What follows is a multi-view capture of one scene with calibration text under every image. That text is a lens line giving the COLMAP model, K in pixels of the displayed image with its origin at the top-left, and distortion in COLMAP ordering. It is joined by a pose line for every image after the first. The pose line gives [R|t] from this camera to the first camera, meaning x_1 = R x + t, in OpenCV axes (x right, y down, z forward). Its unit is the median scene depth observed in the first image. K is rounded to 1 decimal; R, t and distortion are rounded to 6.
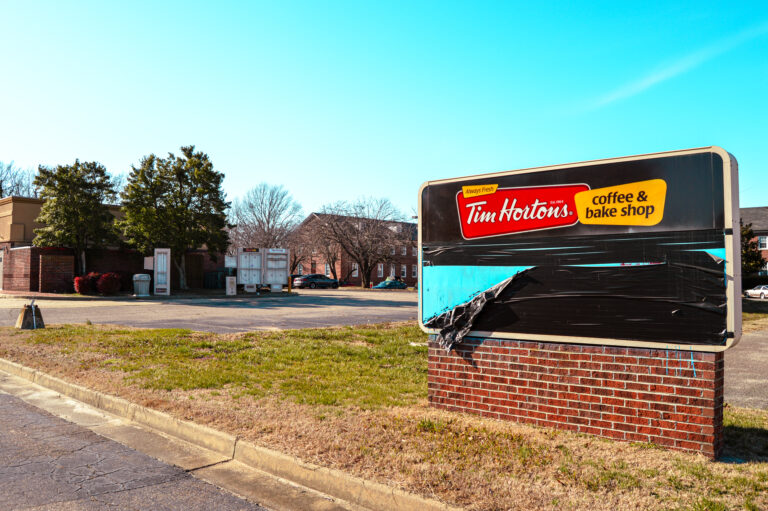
lens RADIAL K [[631.3, 0, 384.0], [0, 631.3, 255.5], [0, 0, 1]] dist [-0.120477, 0.001804]
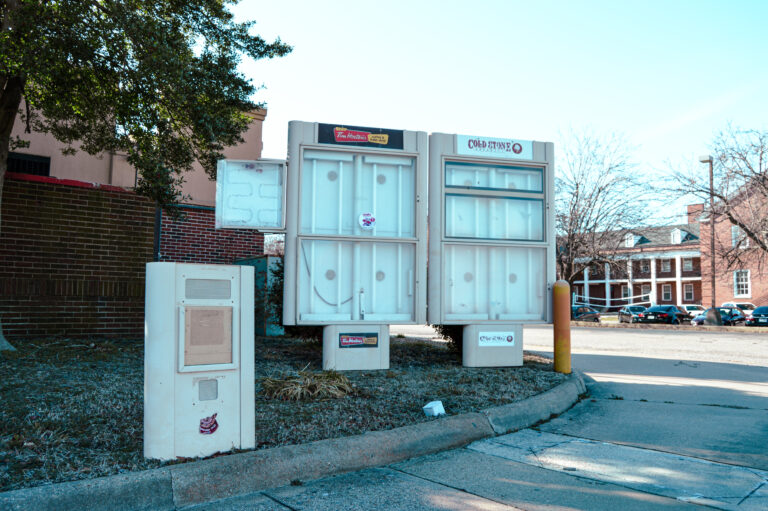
lens RADIAL K [[631.3, 0, 384.0], [0, 631.3, 255.5], [0, 0, 1]] dist [-0.120477, 0.001804]
pose [[0.994411, 0.003604, -0.105518, -0.184128], [-0.007560, 0.999282, -0.037116, 0.032735], [0.105309, 0.037706, 0.993724, 0.811562]]
